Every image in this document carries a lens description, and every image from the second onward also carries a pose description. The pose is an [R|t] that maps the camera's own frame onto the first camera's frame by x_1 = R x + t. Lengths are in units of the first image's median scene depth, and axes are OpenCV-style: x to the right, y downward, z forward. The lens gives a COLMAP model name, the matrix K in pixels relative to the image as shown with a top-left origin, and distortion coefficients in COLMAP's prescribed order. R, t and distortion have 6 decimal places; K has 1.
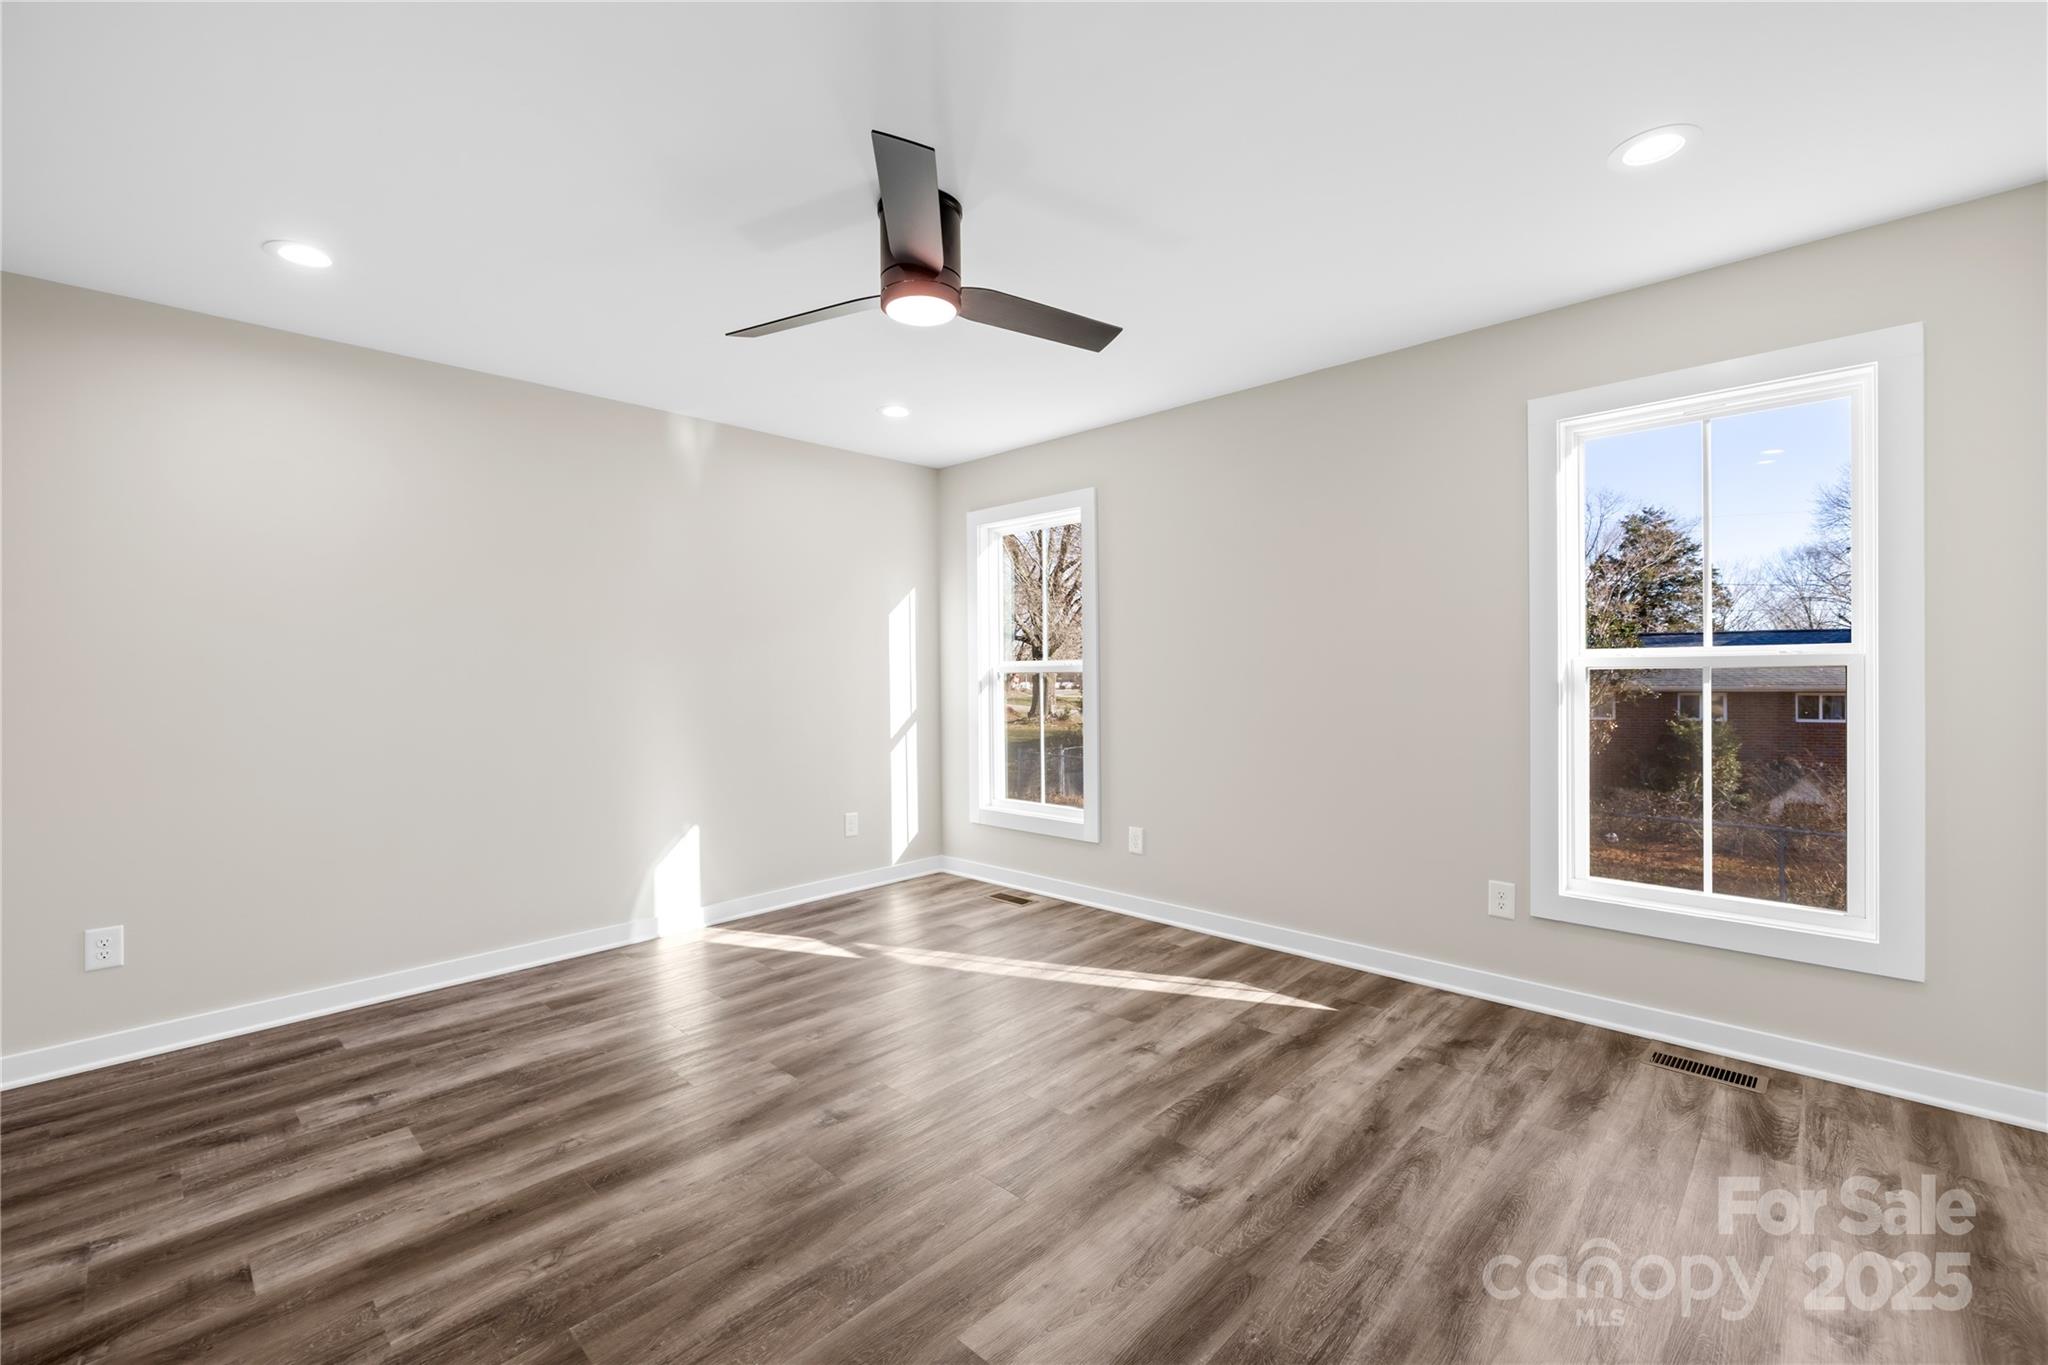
lens RADIAL K [[861.3, 0, 1016.0], [0, 861.3, 672.2], [0, 0, 1]] dist [-0.000492, 0.000238]
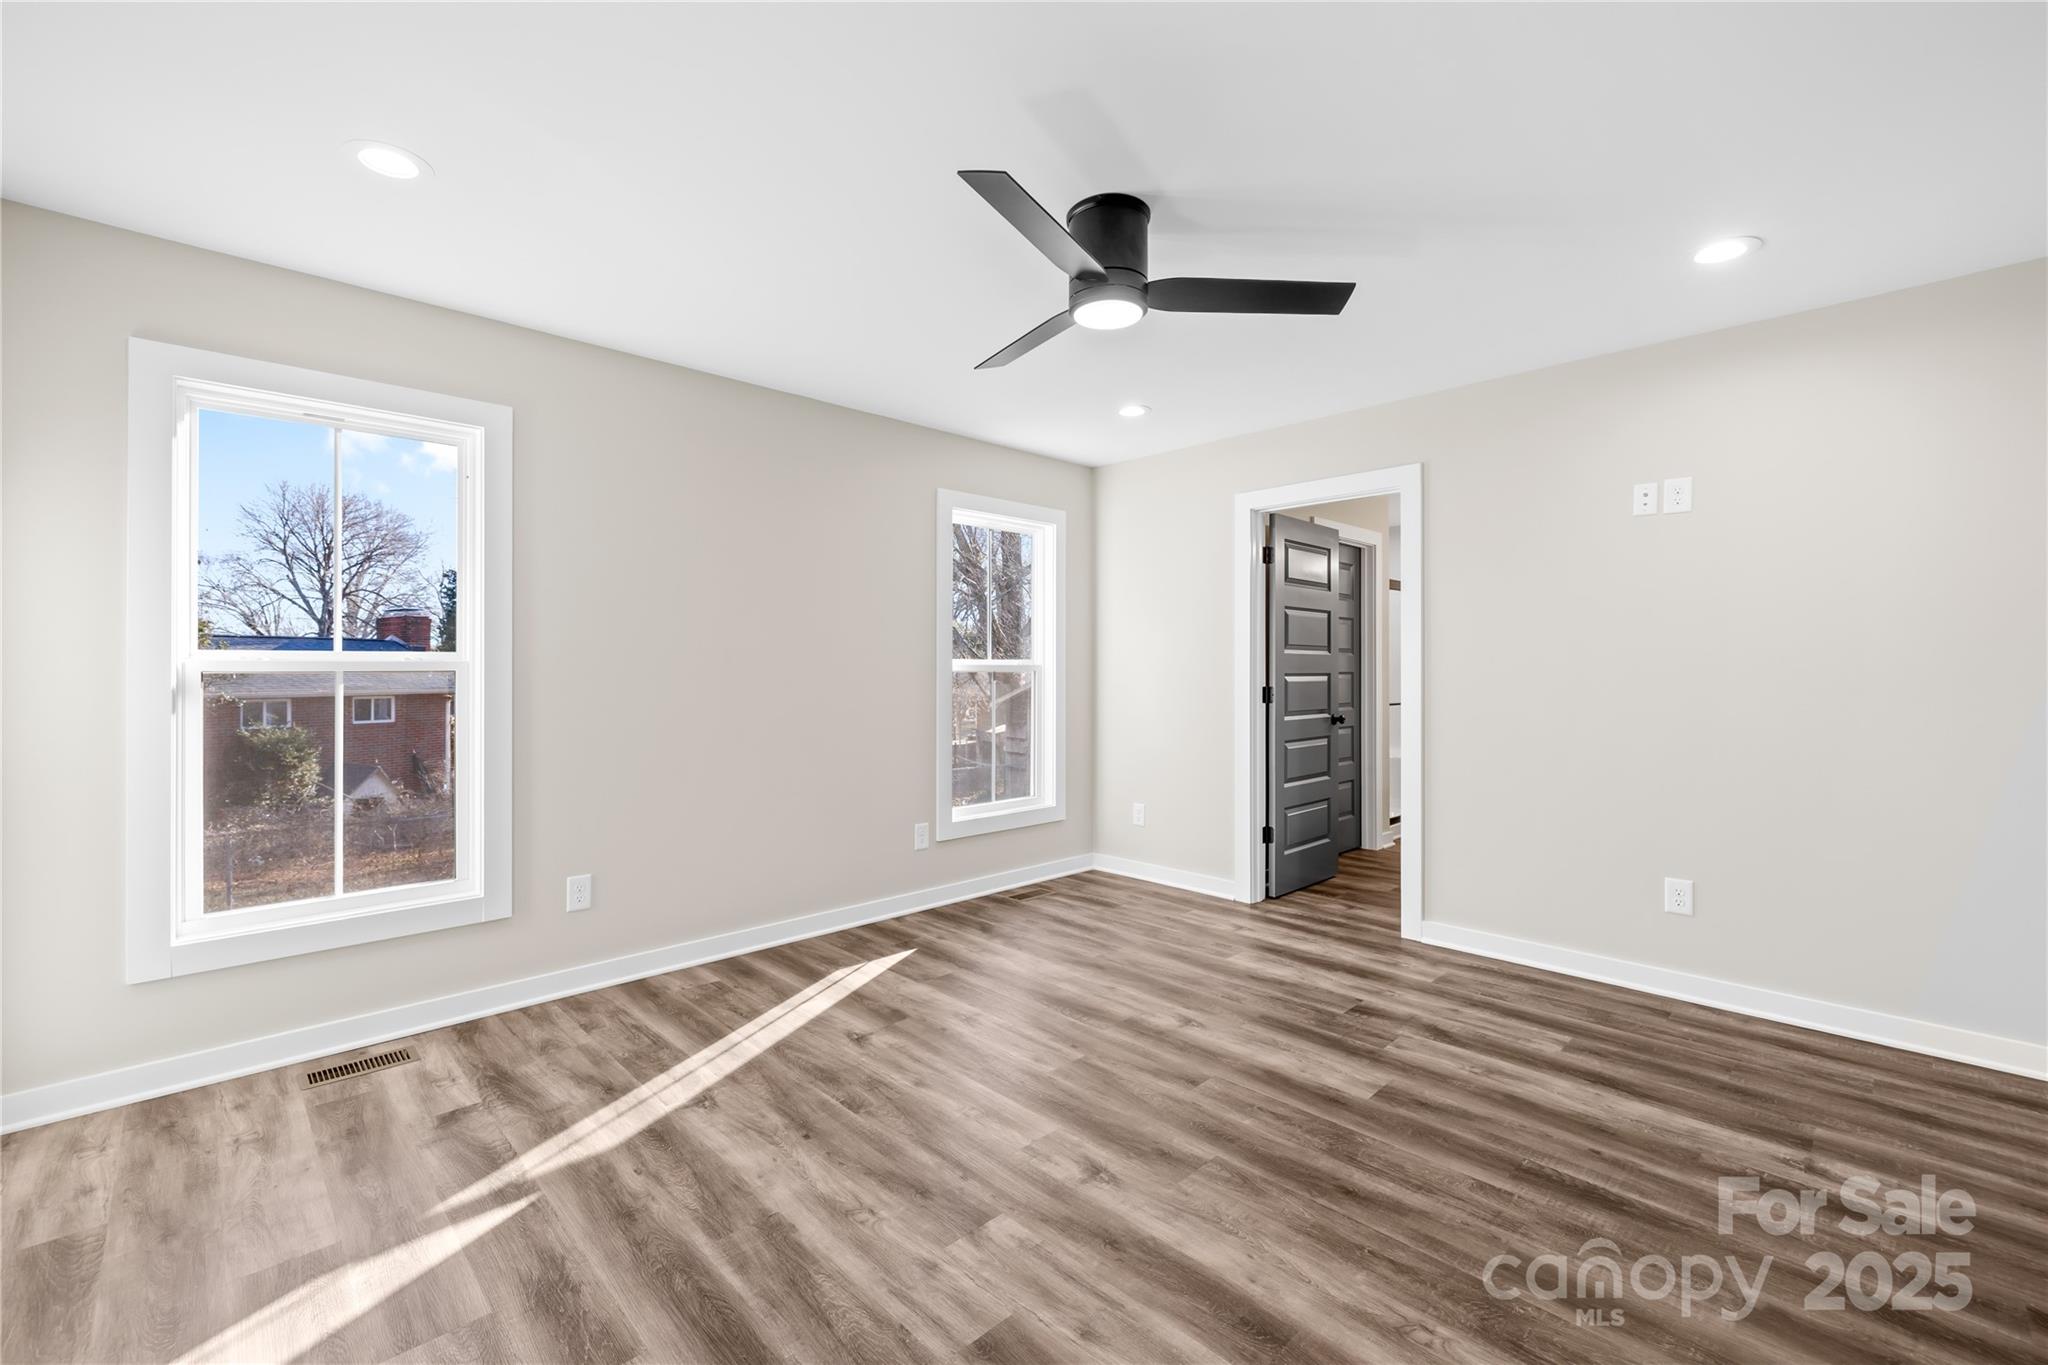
lens RADIAL K [[861.3, 0, 1016.0], [0, 861.3, 679.3], [0, 0, 1]] dist [-0.000492, 0.000238]
pose [[0.034751, -0.002021, 0.999394, -0.760130], [0.000202, 0.999998, 0.002015, 0.004987], [-0.999396, 0.000131, 0.034752, 0.730653]]
